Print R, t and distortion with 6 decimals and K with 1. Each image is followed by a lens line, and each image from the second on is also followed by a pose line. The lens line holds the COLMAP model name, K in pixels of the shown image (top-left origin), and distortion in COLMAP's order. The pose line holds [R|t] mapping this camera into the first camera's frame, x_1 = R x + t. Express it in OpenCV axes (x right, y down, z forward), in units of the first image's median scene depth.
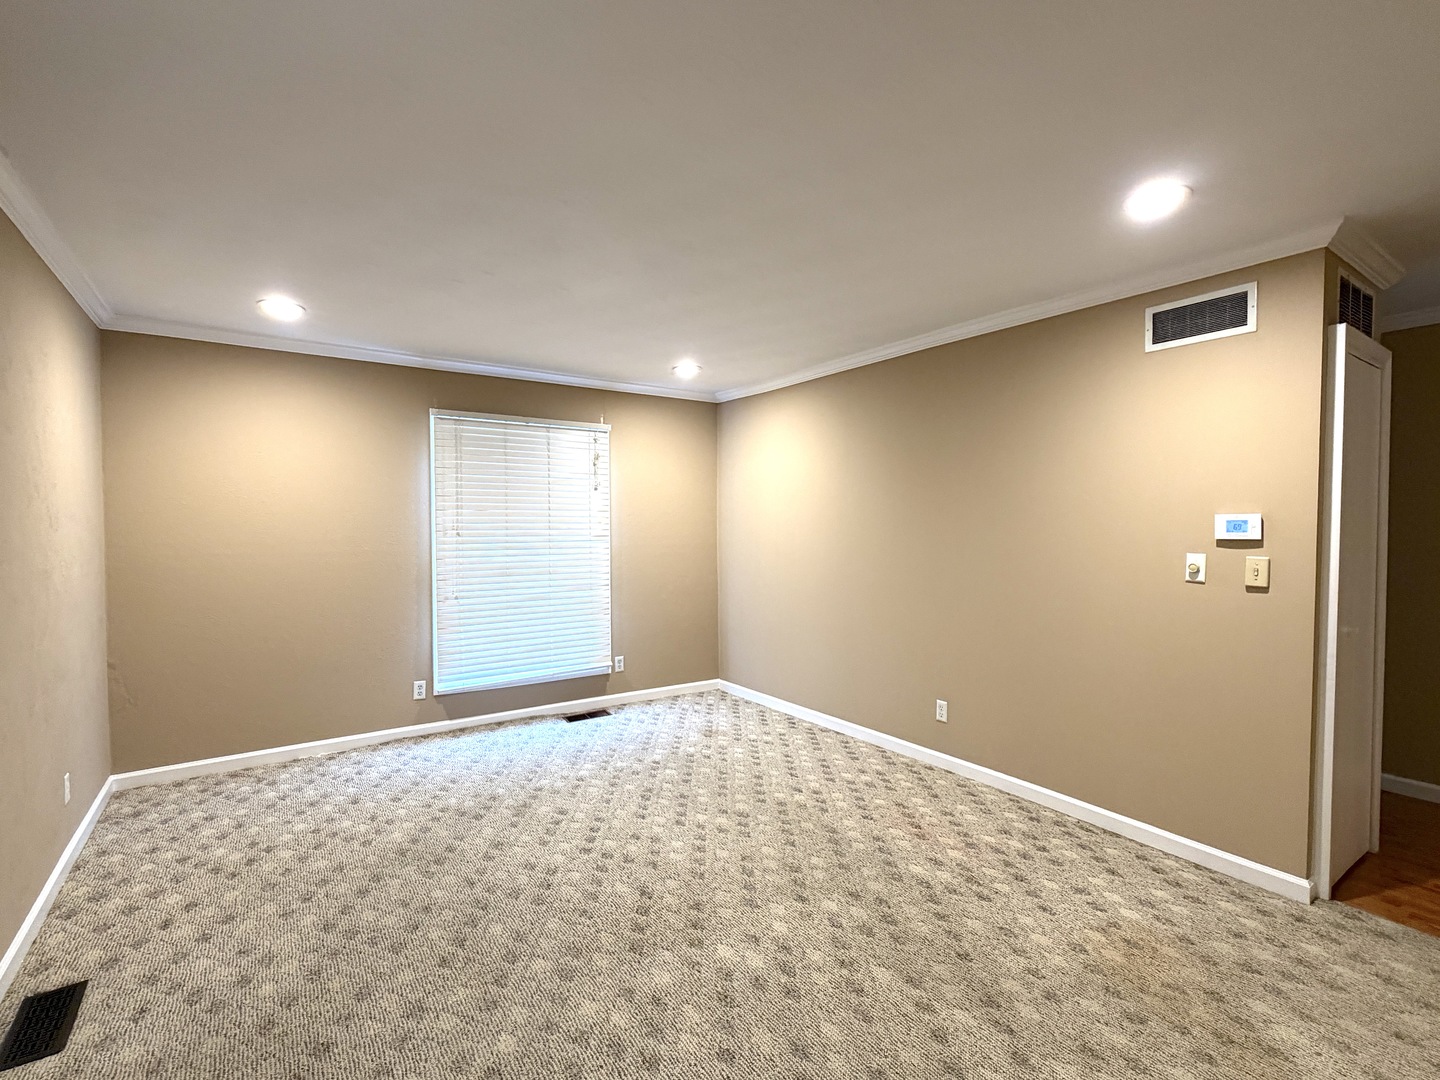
lens RADIAL K [[672.3, 0, 720.4], [0, 672.3, 544.3], [0, 0, 1]] dist [-0.001741, 0.000554]
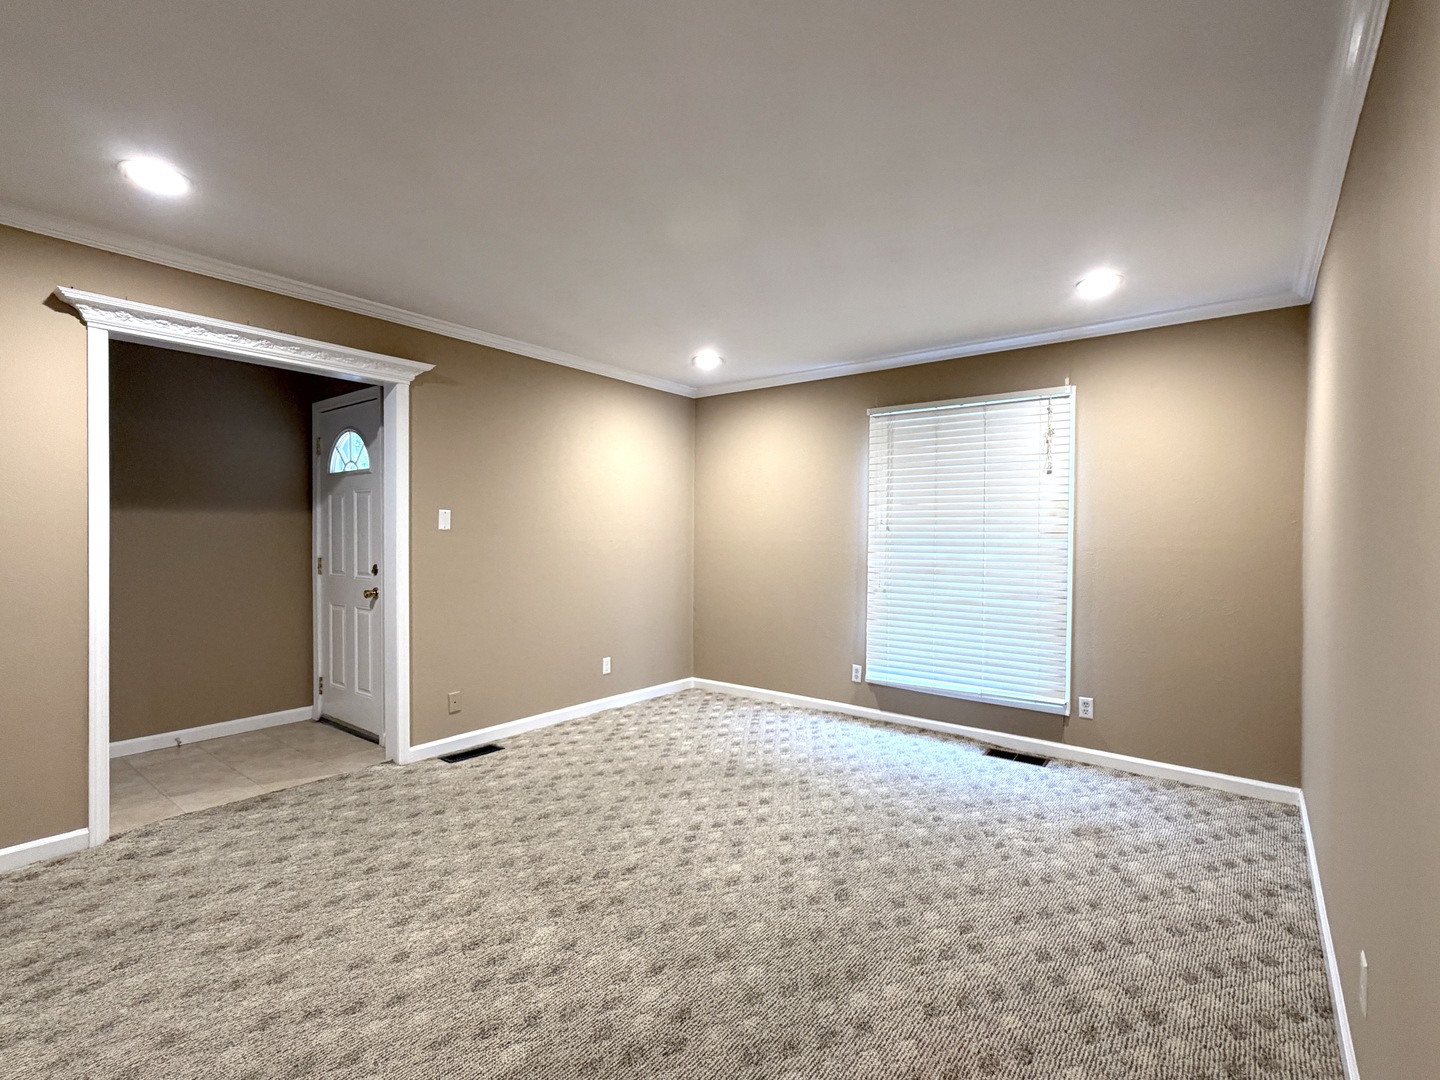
lens RADIAL K [[672.3, 0, 720.1], [0, 672.3, 546.0], [0, 0, 1]] dist [-0.001741, 0.000554]
pose [[0.298303, 0.023635, -0.954179, 0.614441], [-0.036880, 0.999232, 0.013221, 0.008977], [0.953759, 0.031246, 0.298945, 0.564223]]
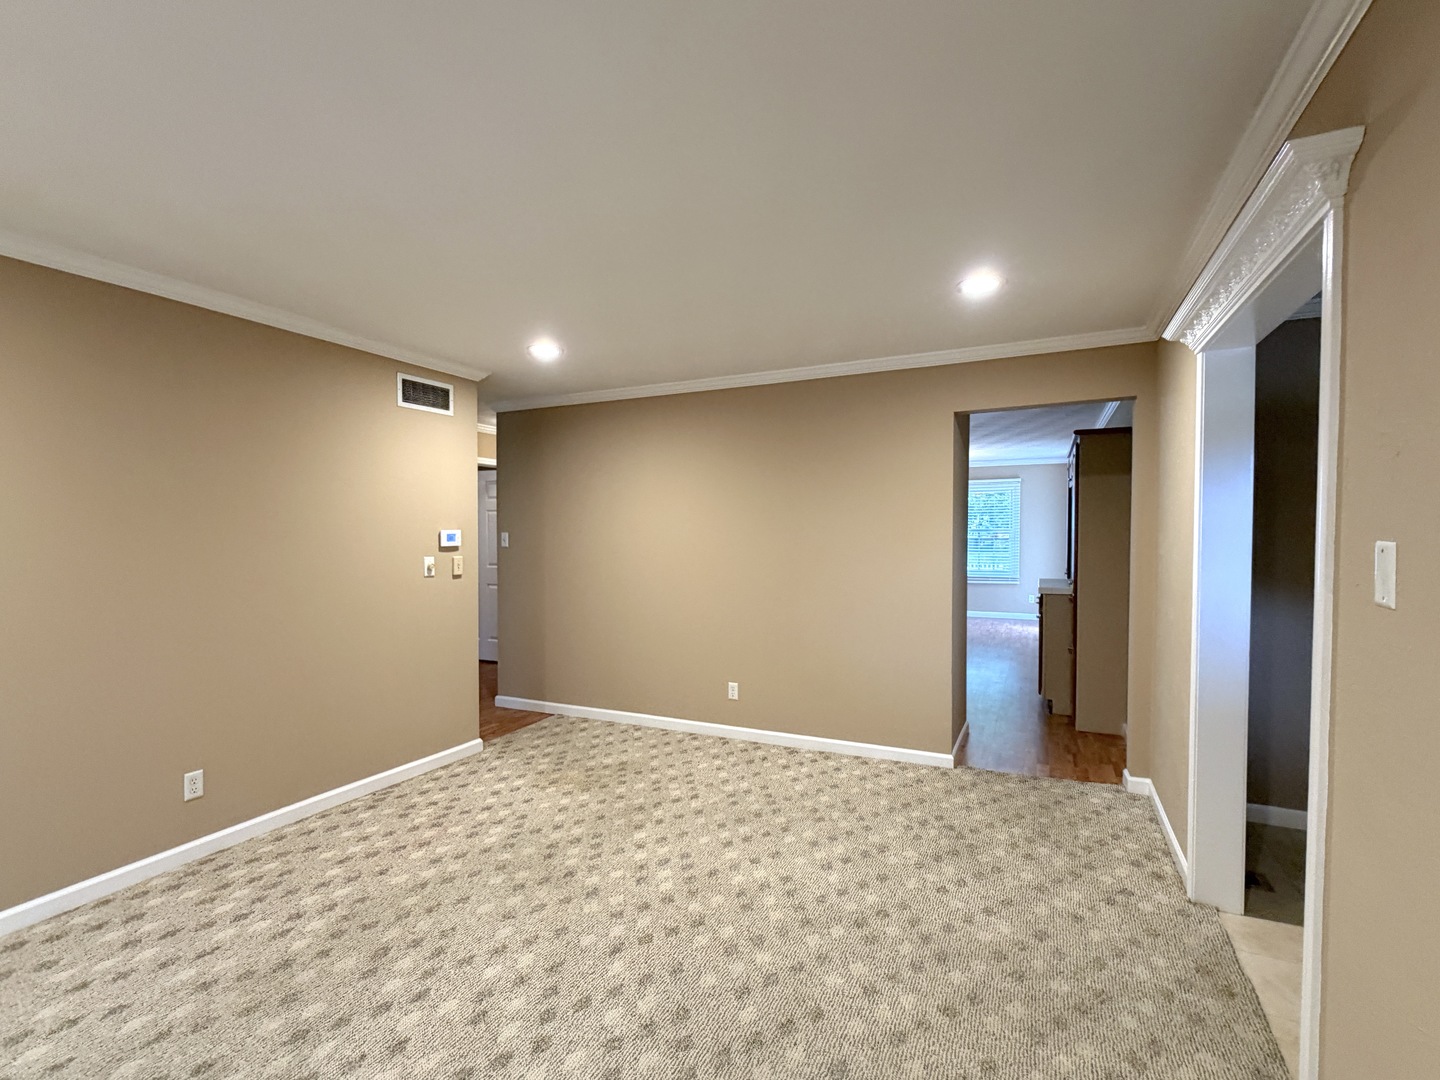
lens RADIAL K [[672.3, 0, 722.5], [0, 672.3, 544.4], [0, 0, 1]] dist [-0.001741, 0.000554]
pose [[-0.503620, -0.018109, 0.863735, -0.664166], [0.027375, 0.998944, 0.036906, -0.037811], [-0.863491, 0.042232, -0.502593, 0.909558]]
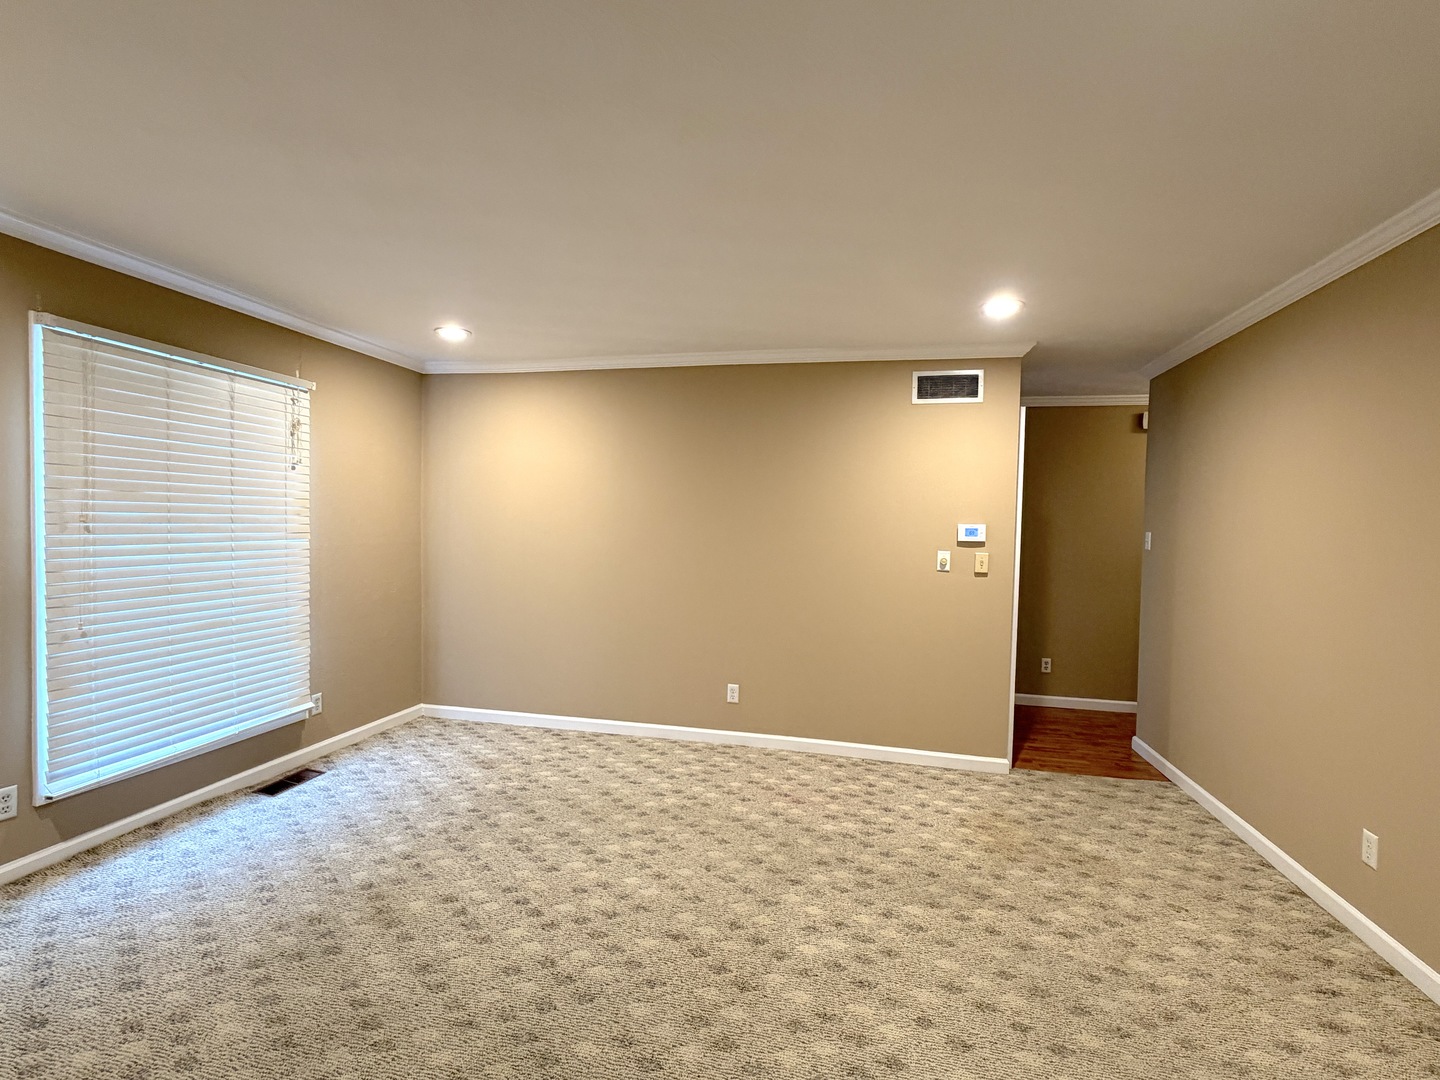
lens RADIAL K [[672.3, 0, 719.9], [0, 672.3, 544.9], [0, 0, 1]] dist [-0.001741, 0.000554]
pose [[0.734230, -0.005113, 0.678882, -0.470577], [-0.001325, 0.999959, 0.008965, -0.008799], [-0.678900, -0.007482, 0.734193, 0.211899]]
